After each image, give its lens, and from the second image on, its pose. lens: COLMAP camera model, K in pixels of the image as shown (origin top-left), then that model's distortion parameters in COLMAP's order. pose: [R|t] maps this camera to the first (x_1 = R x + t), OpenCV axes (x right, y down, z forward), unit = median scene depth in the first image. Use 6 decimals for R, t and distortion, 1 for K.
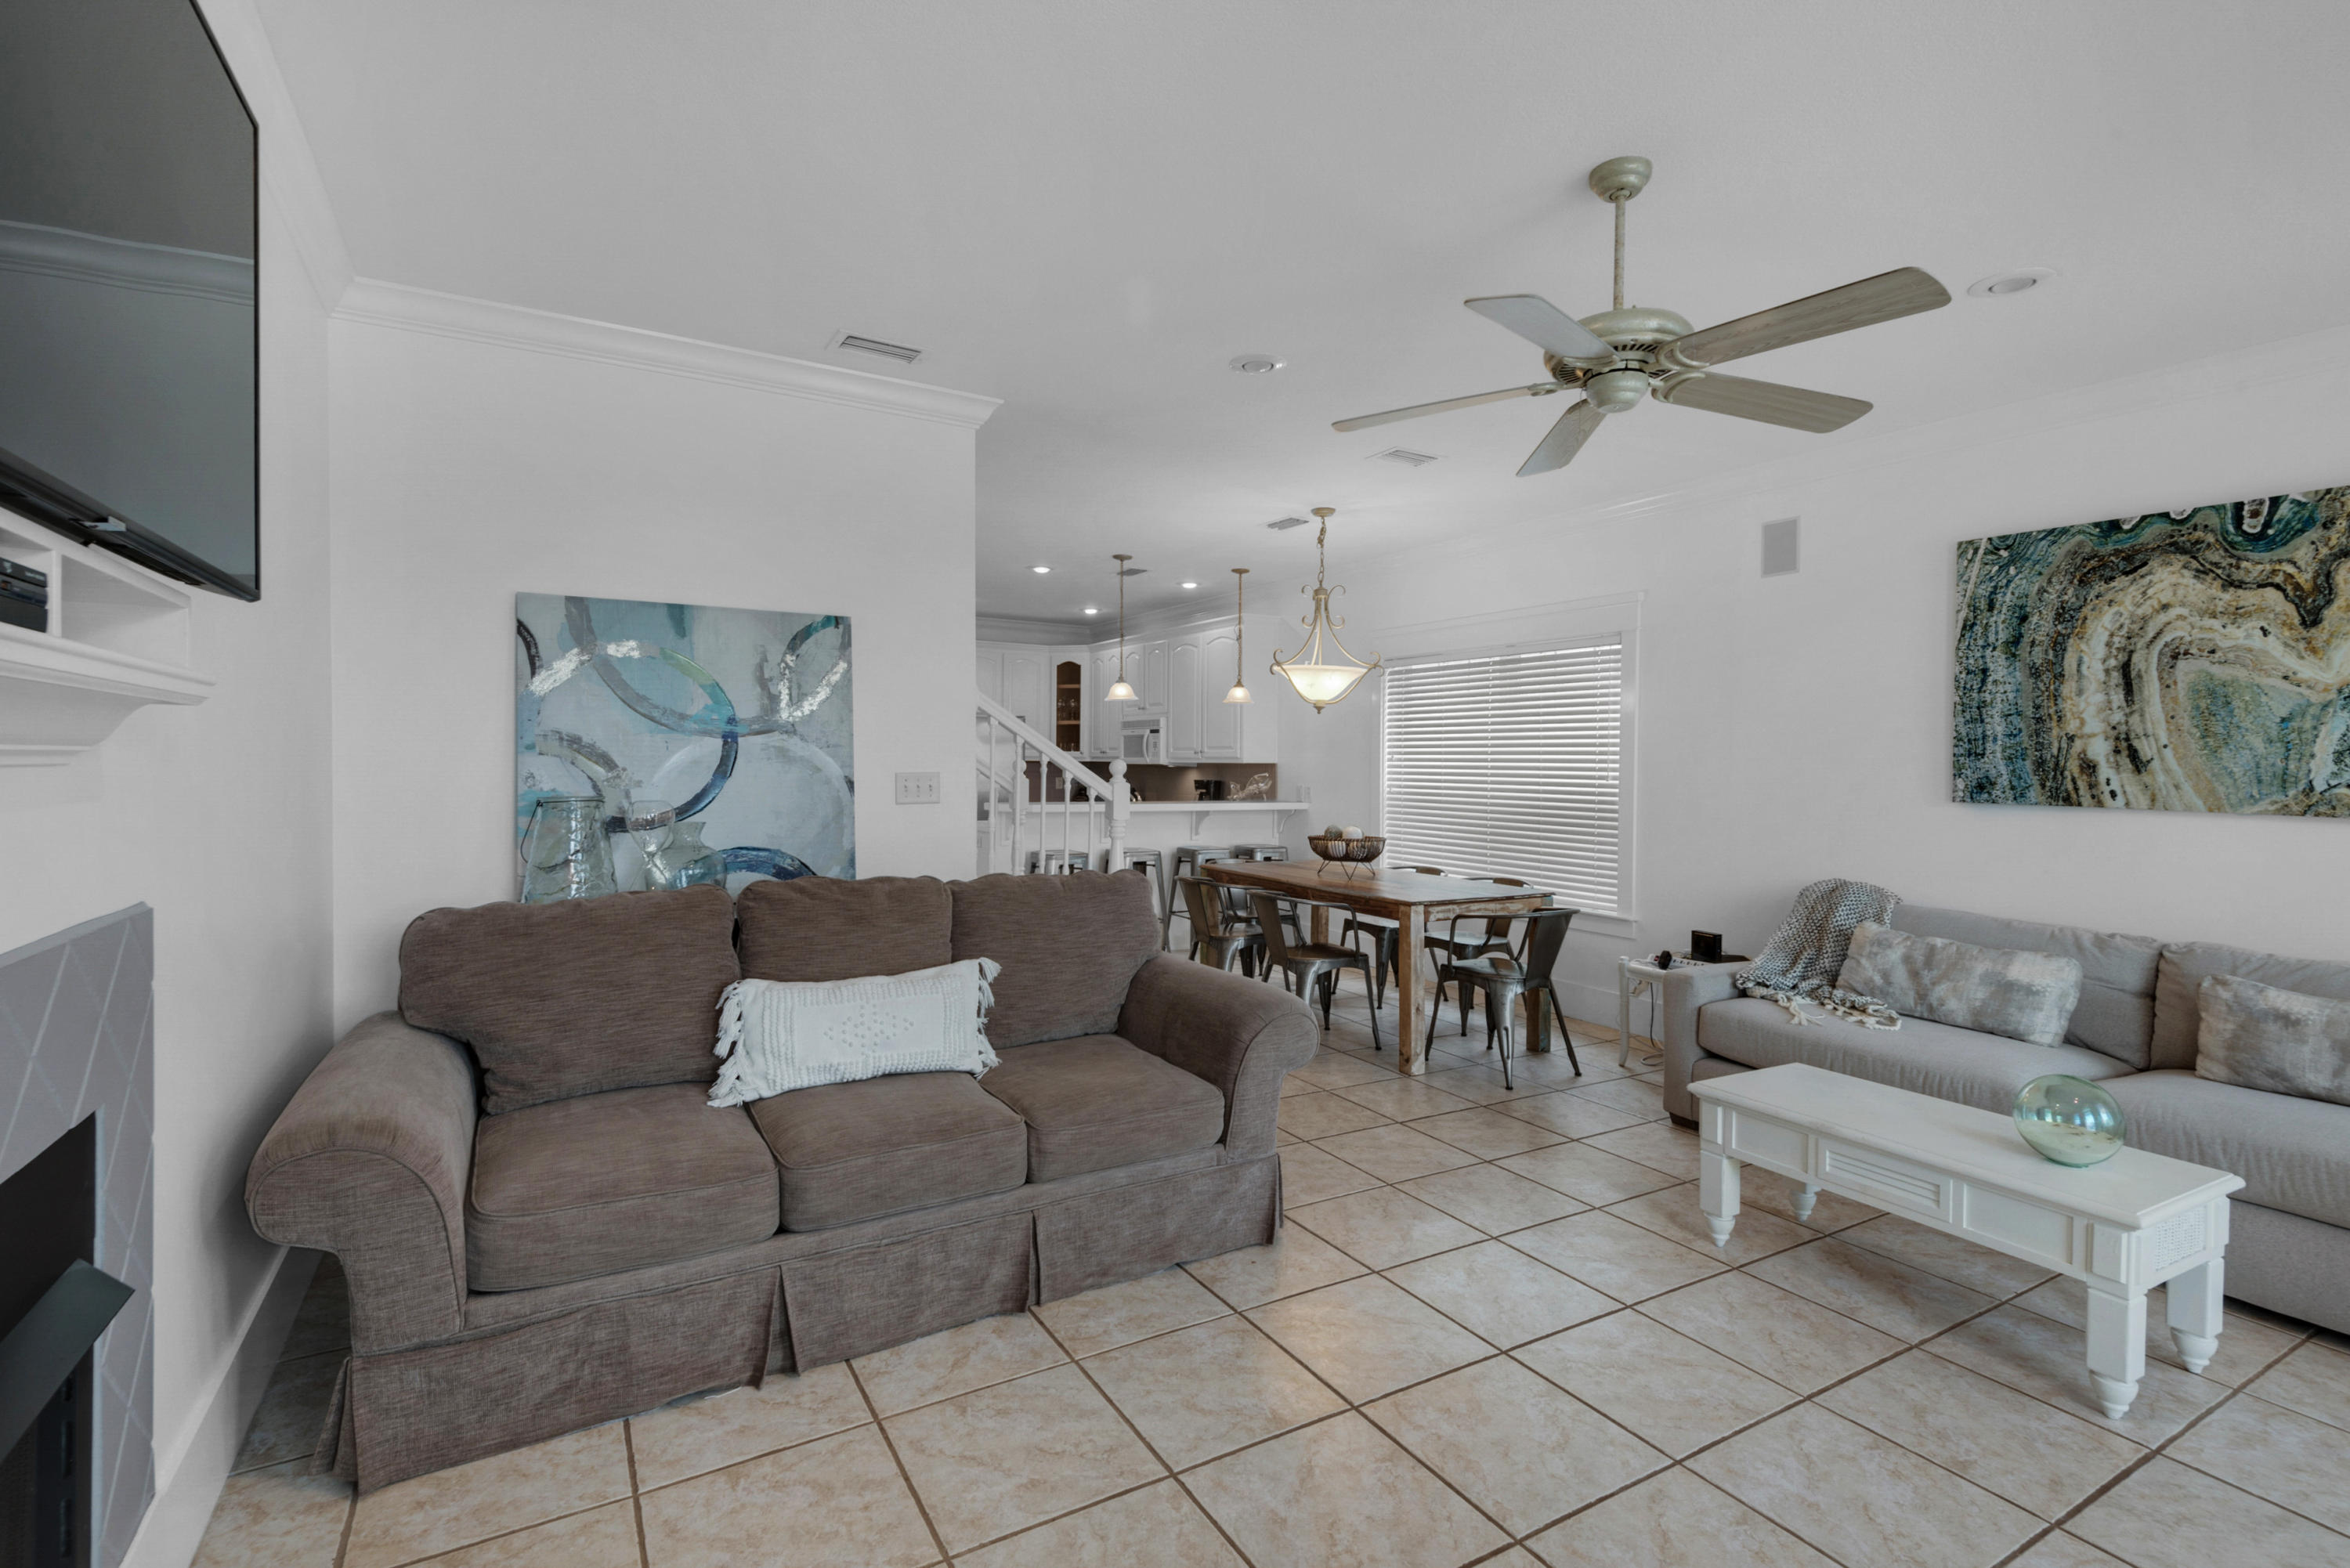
lens RADIAL K [[1078.9, 0, 1170.3], [0, 1078.9, 765.0], [0, 0, 1]] dist [0.016367, -0.004287]
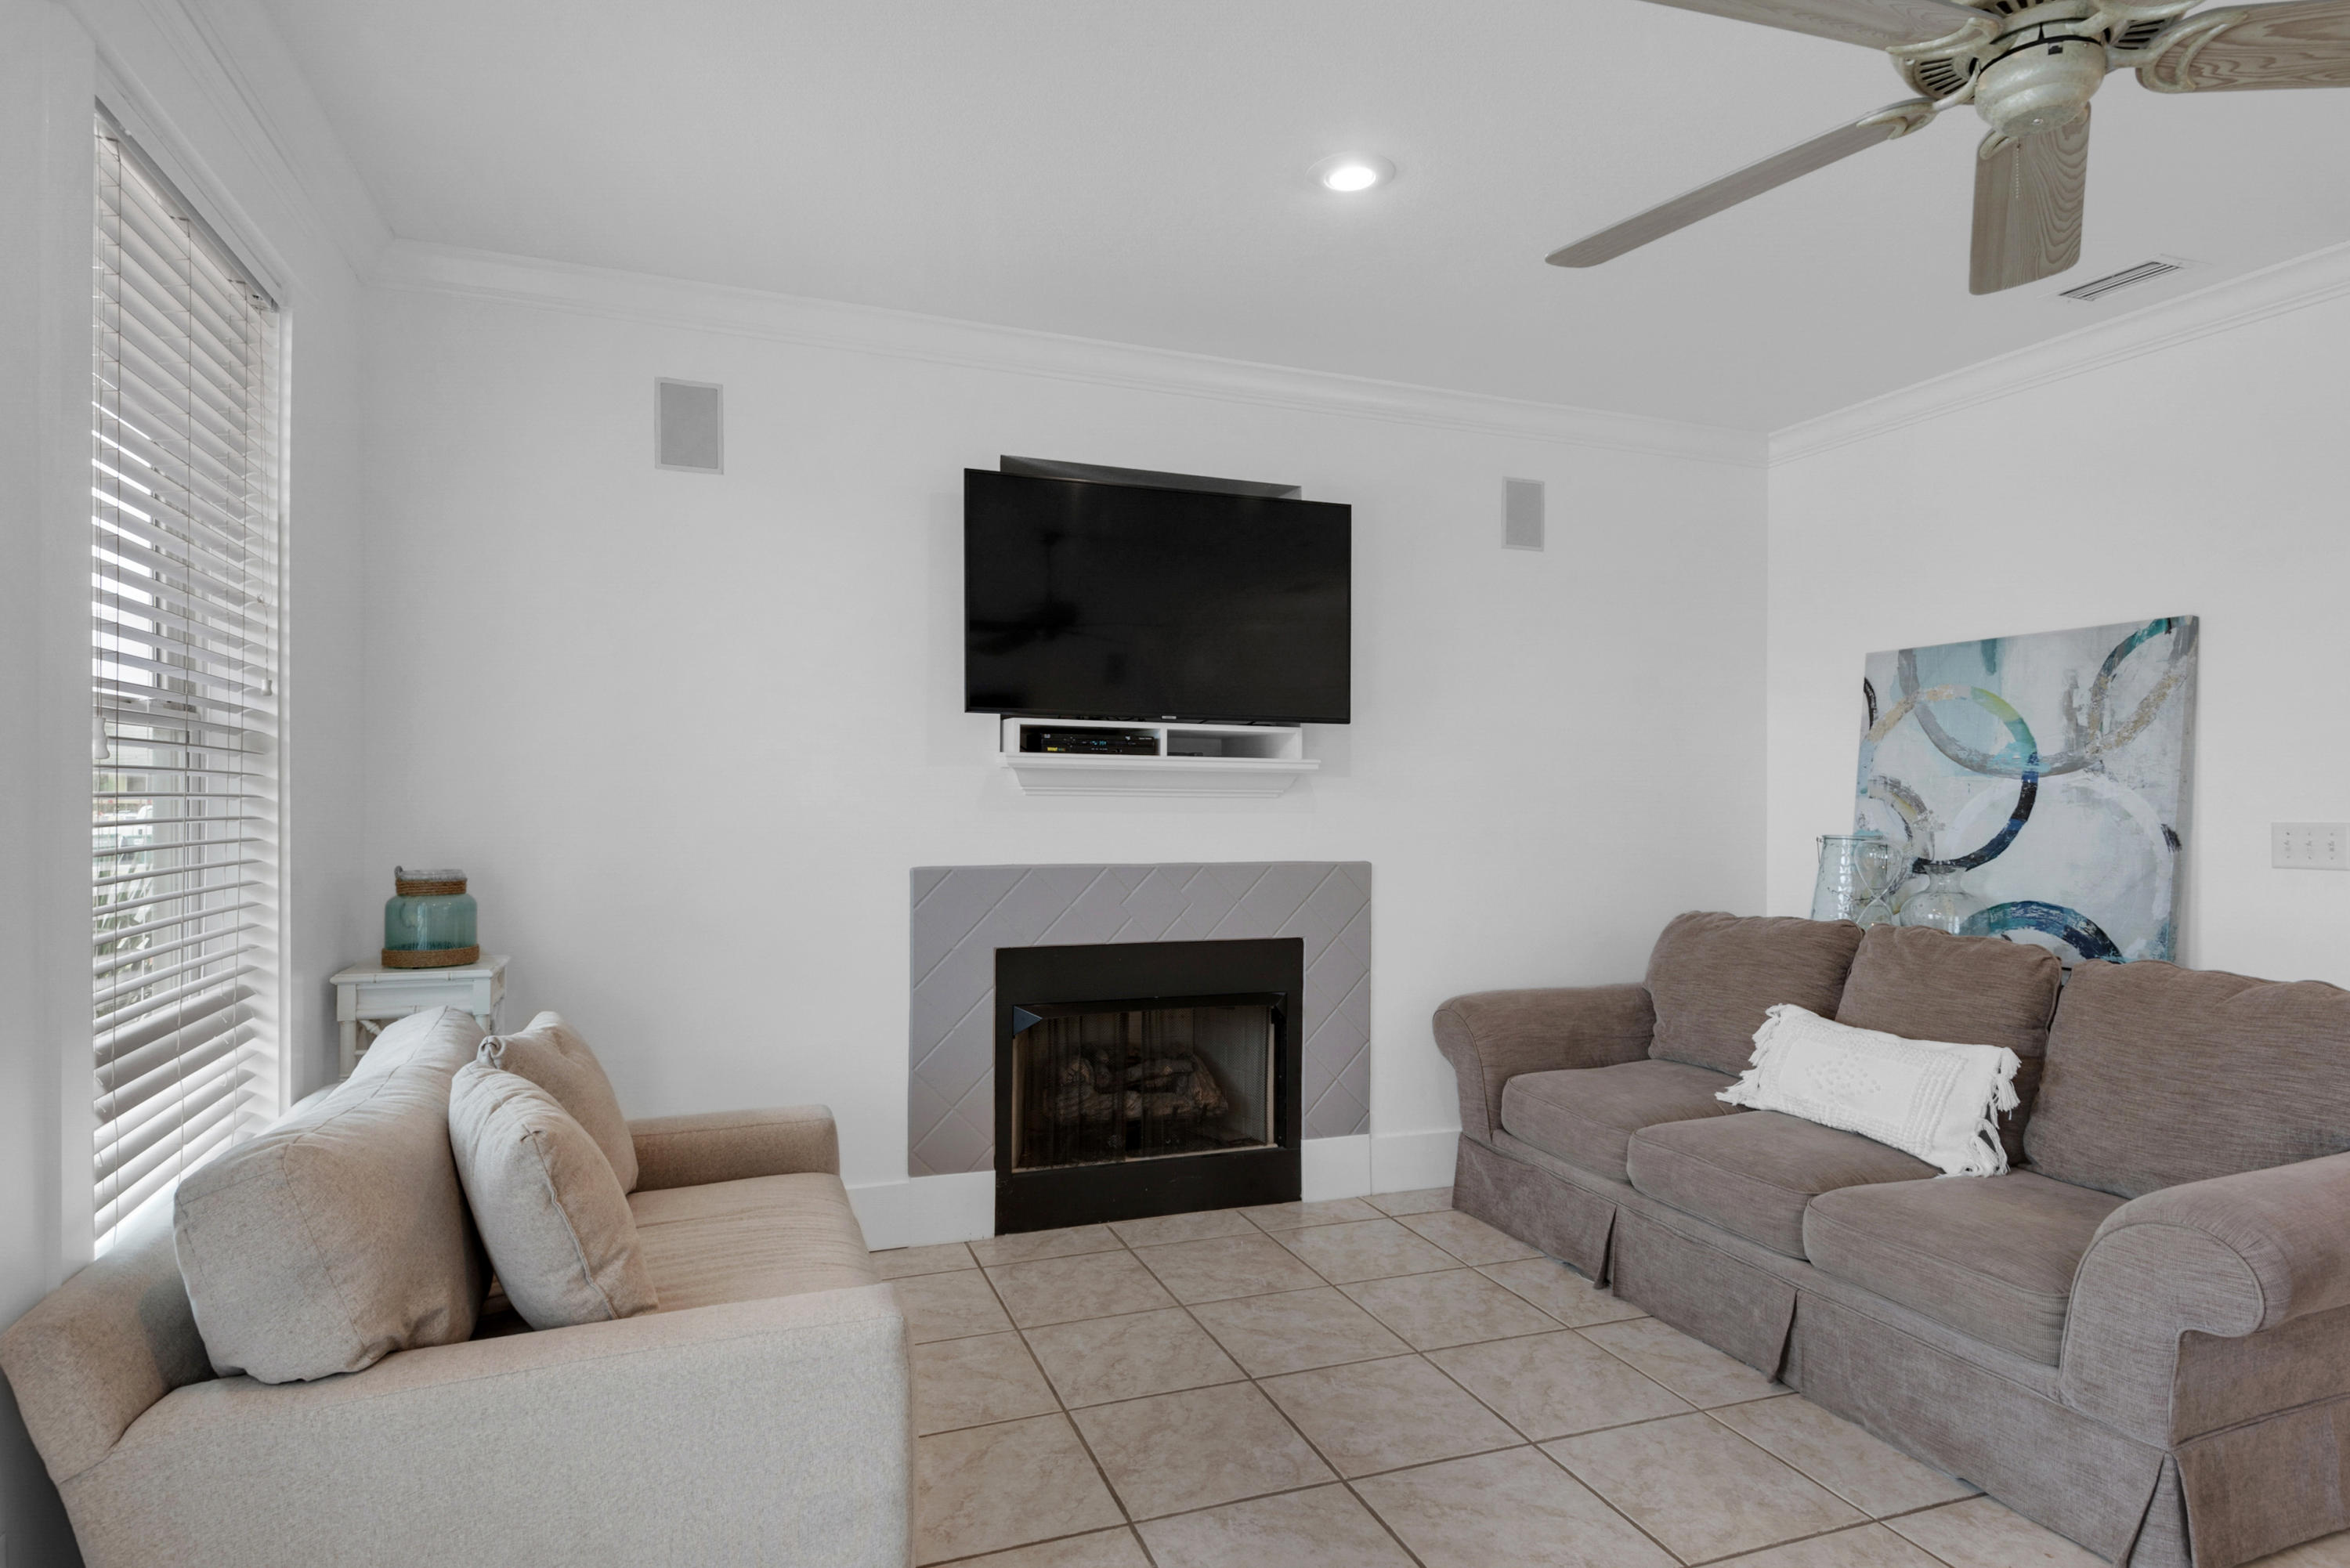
lens RADIAL K [[1264.5, 0, 1161.4], [0, 1264.5, 797.2], [0, 0, 1]] dist [0.007083, -0.000484]
pose [[-0.179113, -0.004722, -0.983817, 0.775083], [-0.010760, 0.999938, -0.002841, 0.001141], [0.983770, 0.010077, -0.179153, 0.491301]]
